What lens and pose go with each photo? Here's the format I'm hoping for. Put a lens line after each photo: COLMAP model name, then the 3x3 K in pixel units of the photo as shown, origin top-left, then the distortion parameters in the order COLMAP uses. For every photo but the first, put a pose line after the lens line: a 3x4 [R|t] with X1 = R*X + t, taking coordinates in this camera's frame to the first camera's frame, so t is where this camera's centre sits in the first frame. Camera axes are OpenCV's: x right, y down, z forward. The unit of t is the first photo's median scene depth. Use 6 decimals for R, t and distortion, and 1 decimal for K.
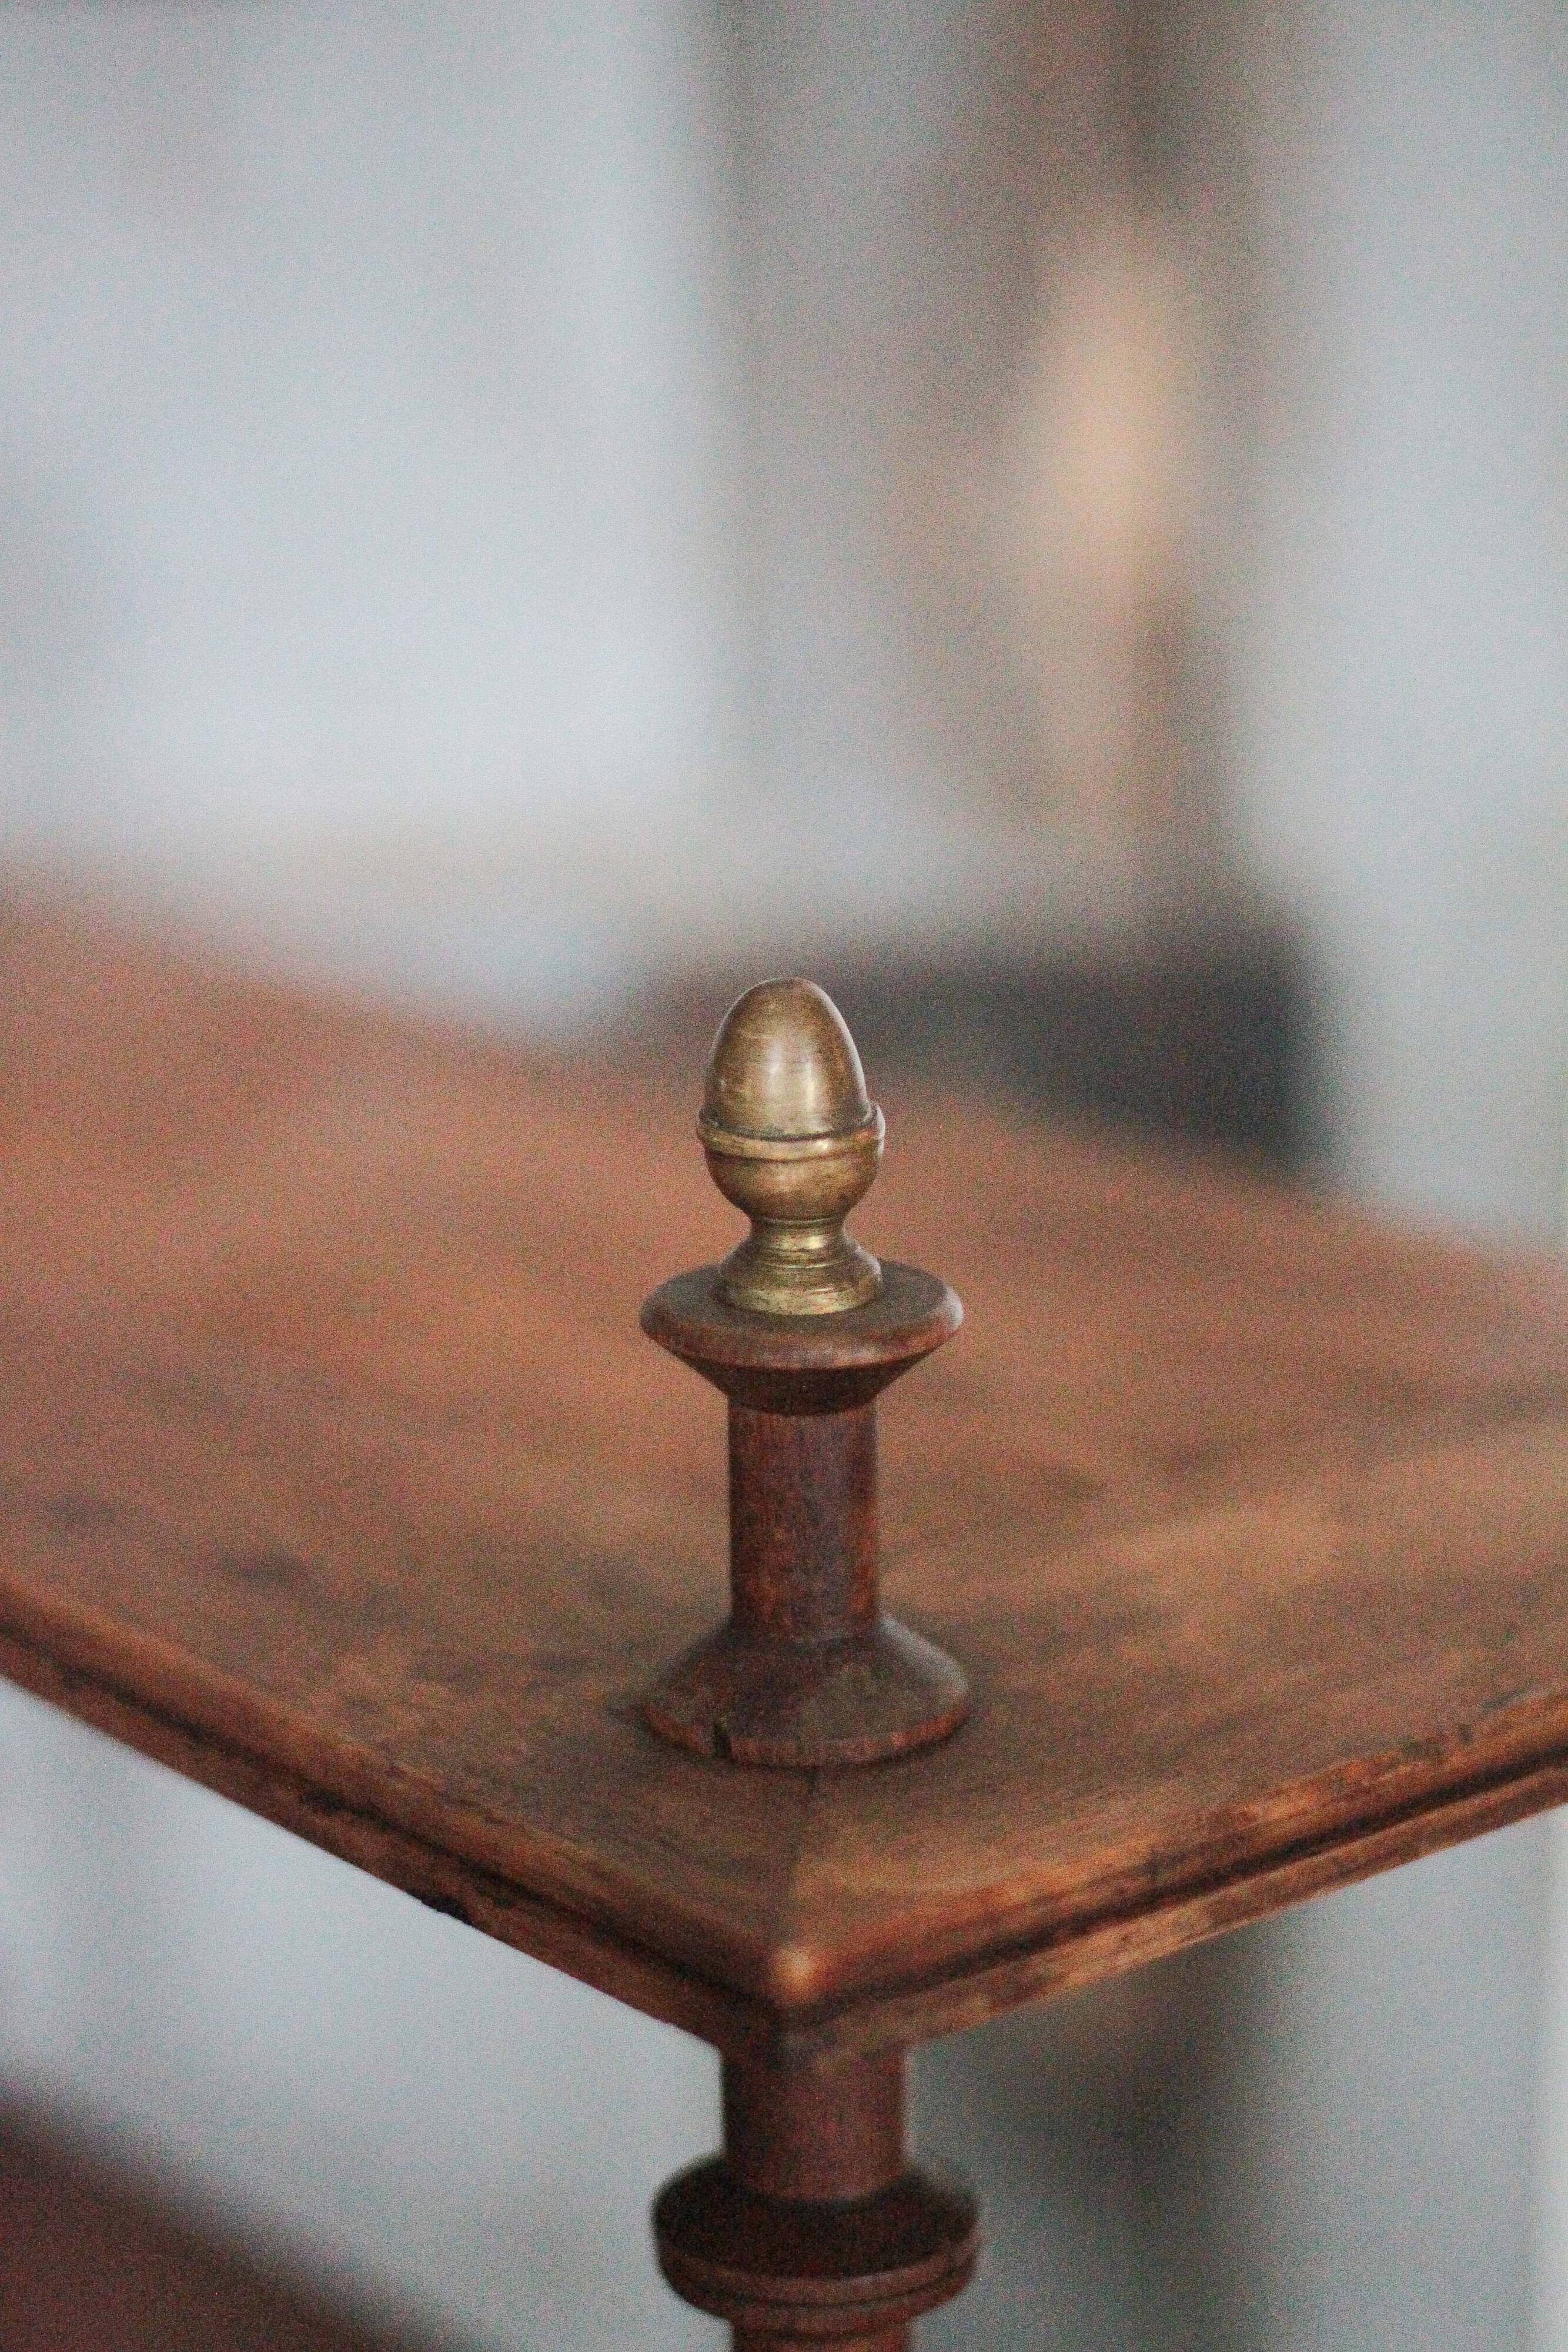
lens RADIAL K [[4449.8, 0, 786.4], [0, 4449.8, 1191.2], [0, 0, 1]] dist [-0.104475, -0.018012]
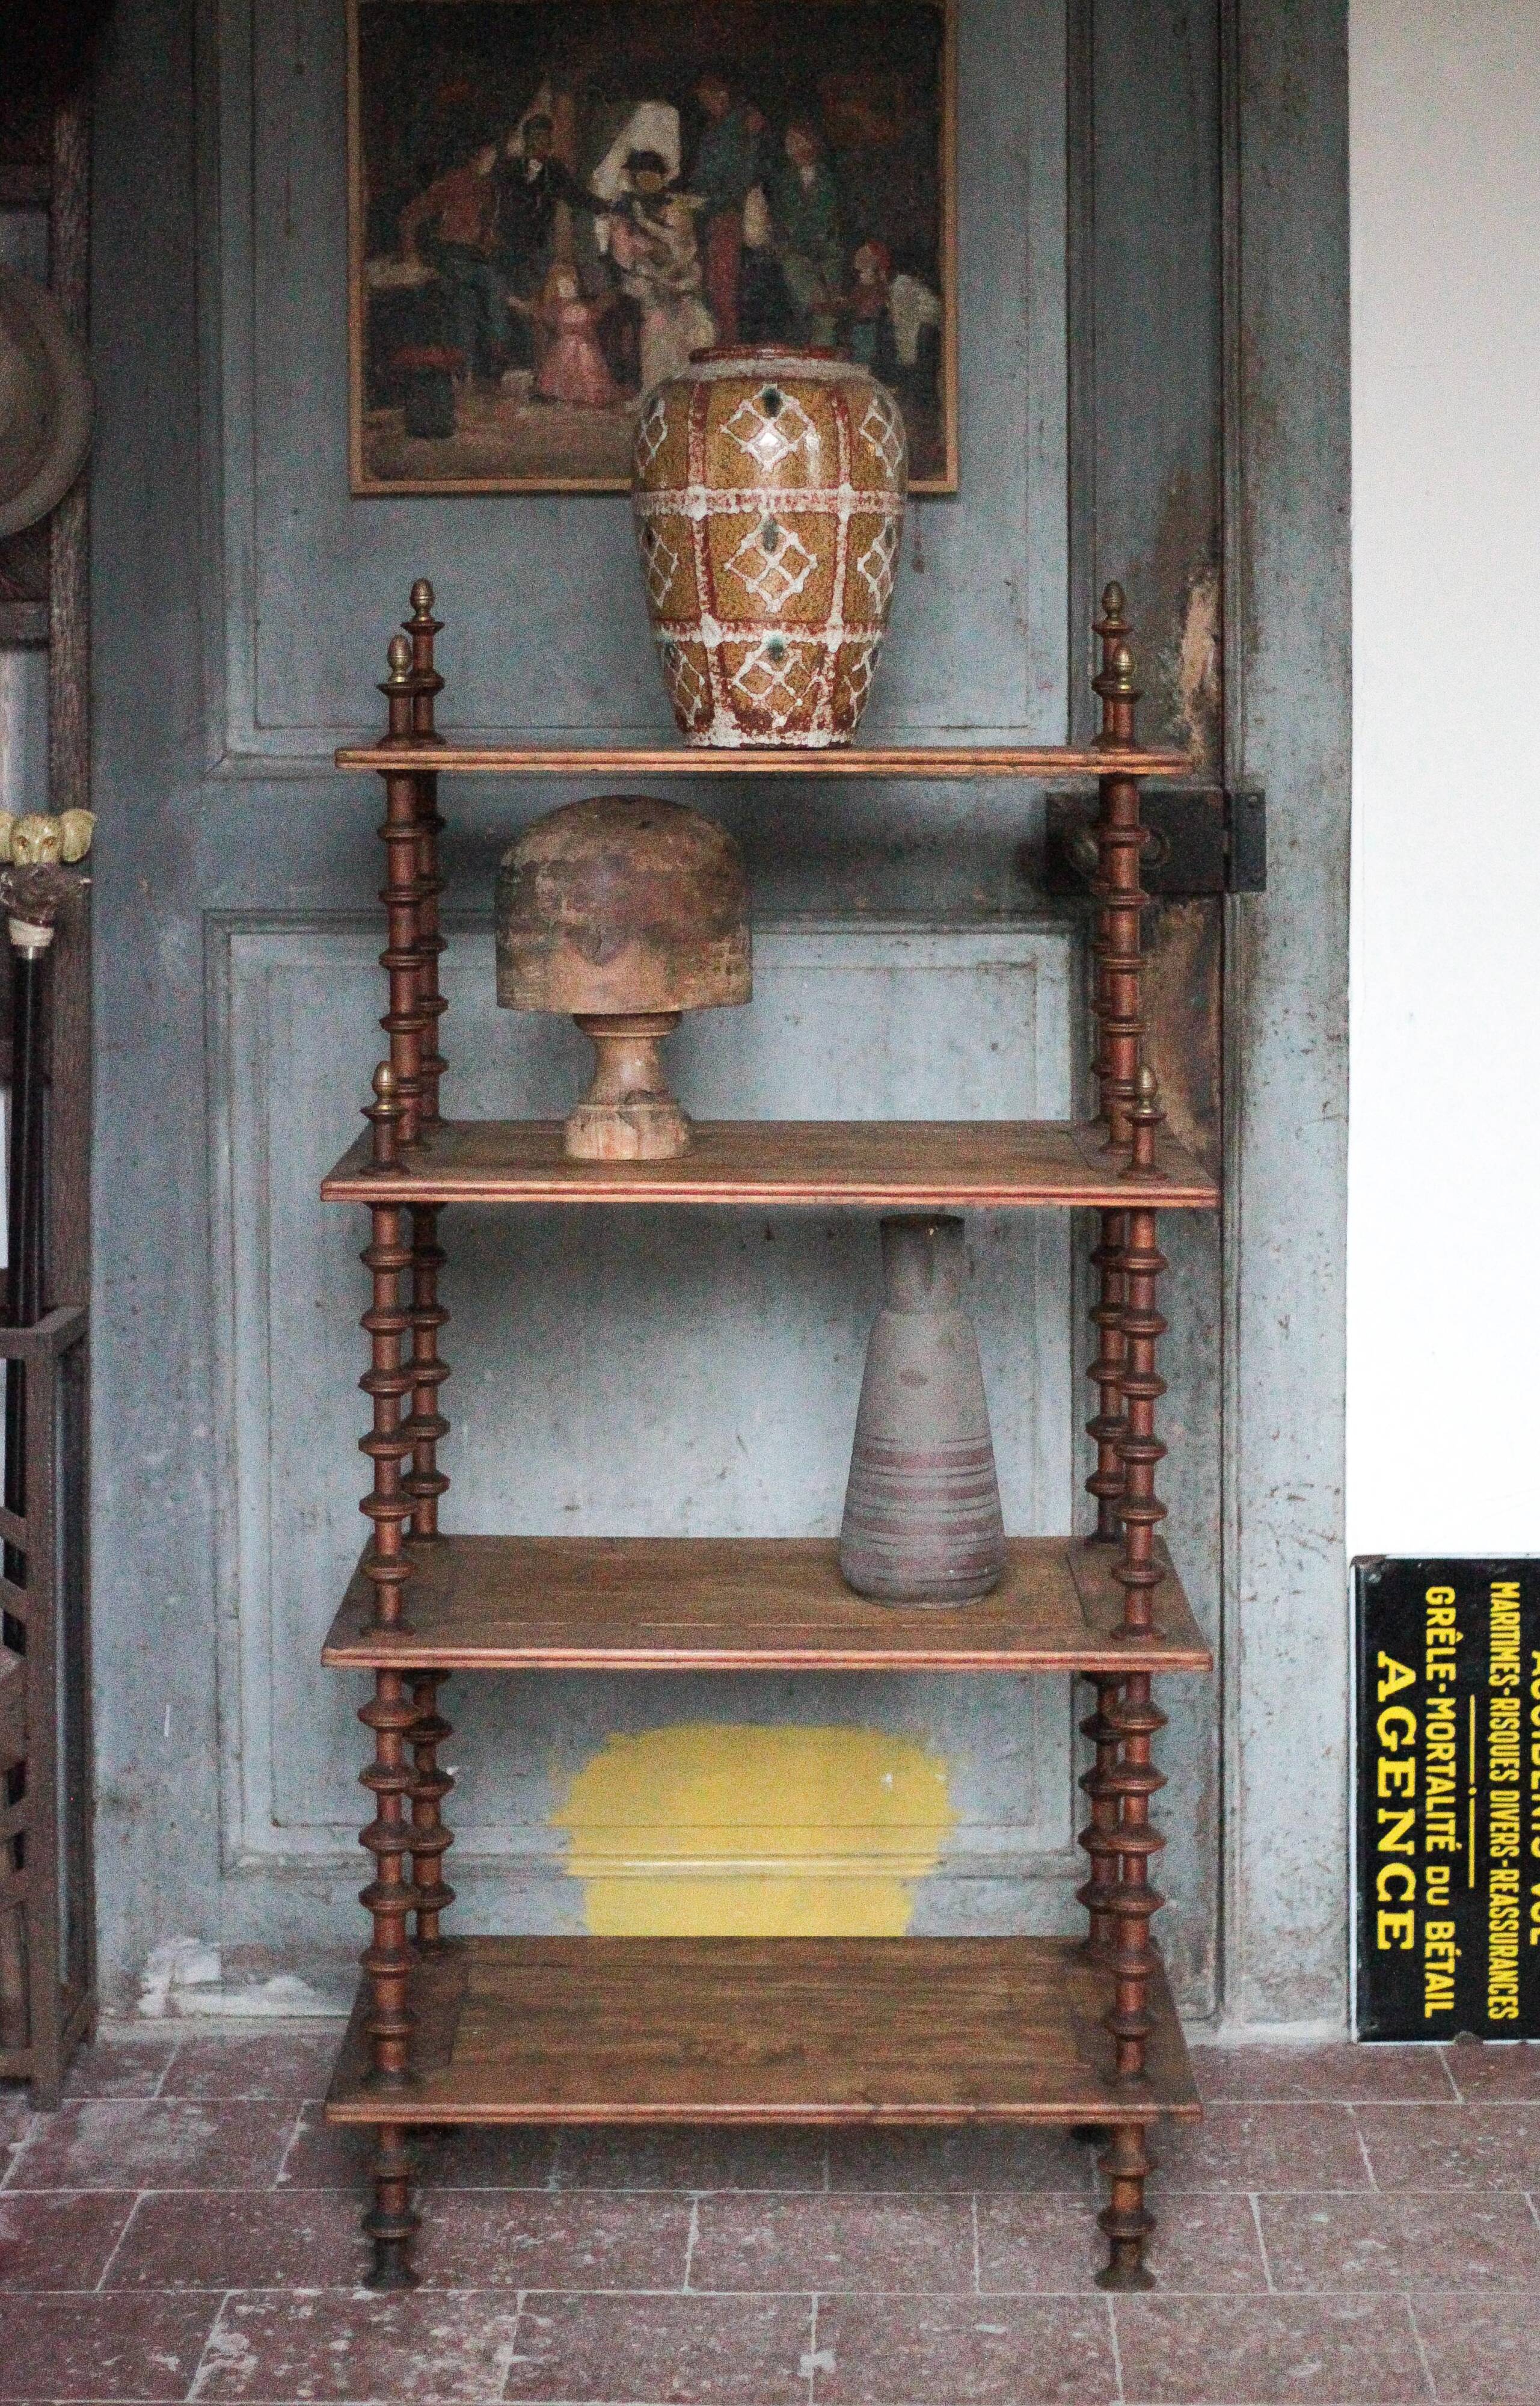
lens RADIAL K [[4665.3, 0, 816.6], [0, 4665.3, 914.6], [0, 0, 1]] dist [-0.137729, 0.257517]
pose [[0.999711, 0.023010, -0.006951, -0.429998], [-0.023901, 0.982274, -0.185919, 1.589211], [0.002550, 0.186031, 0.982541, -5.556716]]
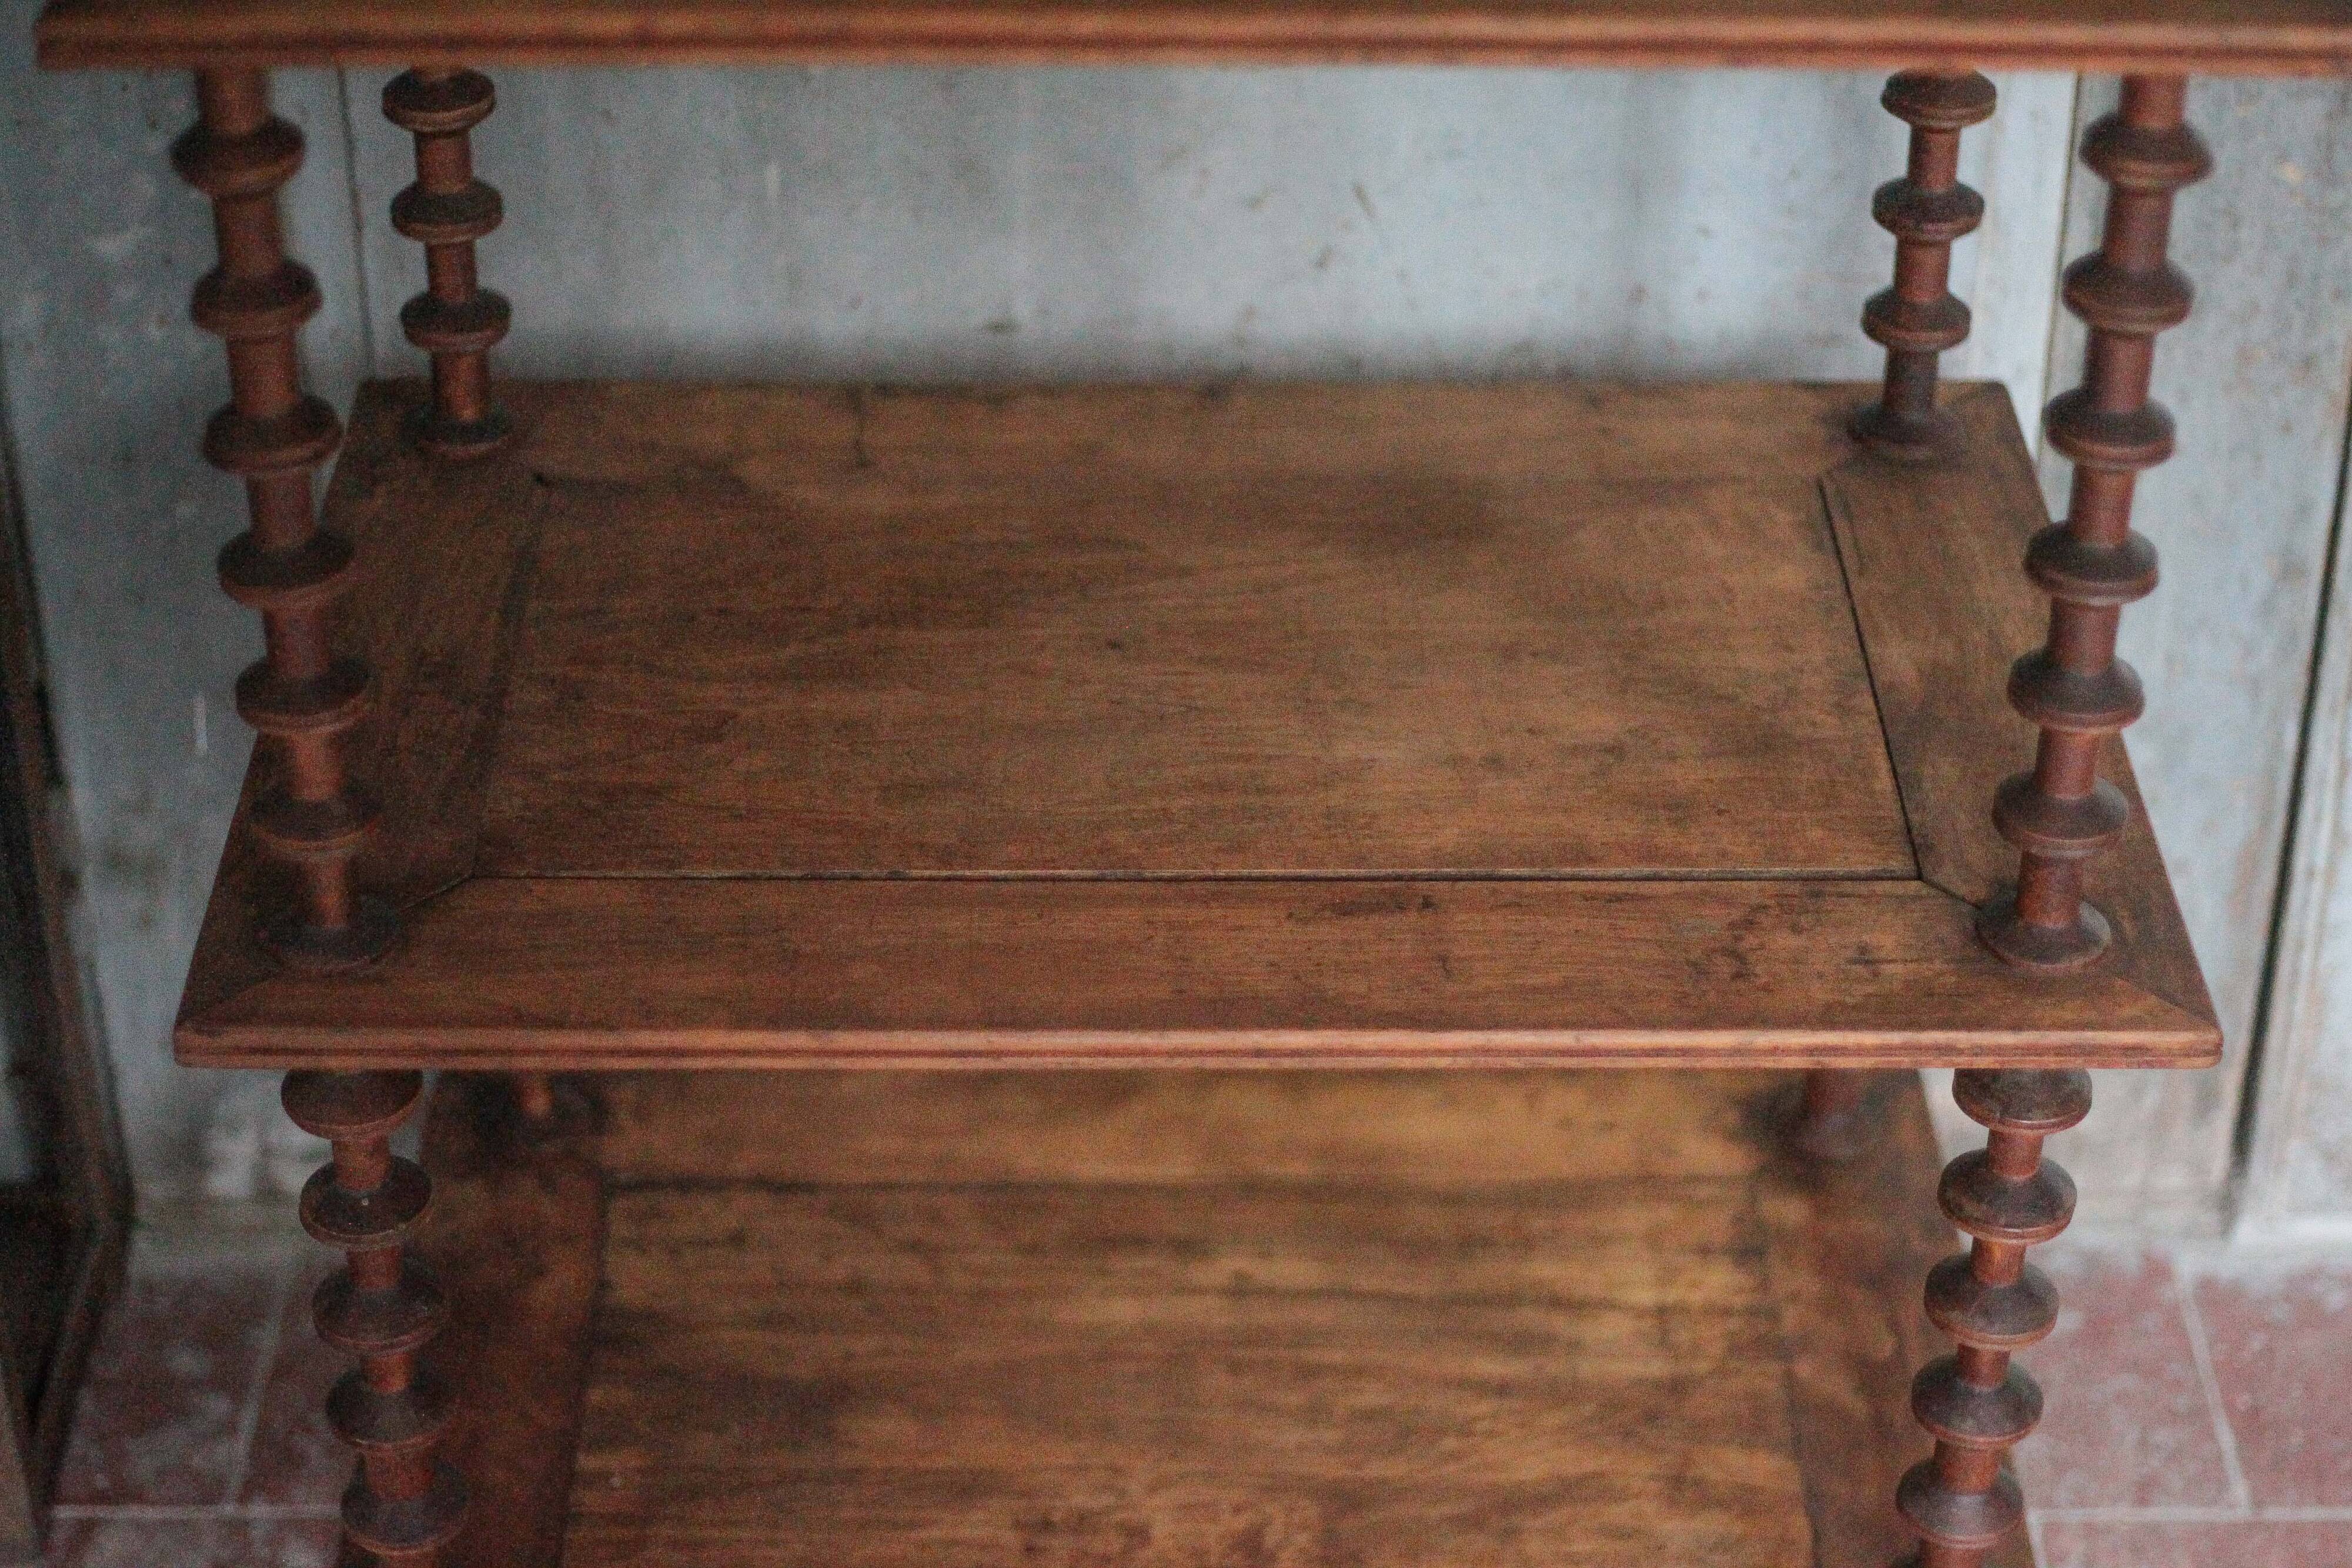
lens RADIAL K [[4449.8, 0, 1174.1], [0, 4449.8, 779.3], [0, 0, 1]] dist [-0.104475, -0.018012]
pose [[0.999784, 0.018293, 0.009835, -0.785295], [-0.020516, 0.943522, 0.330674, 0.210532], [-0.003230, -0.330805, 0.943694, -0.884082]]
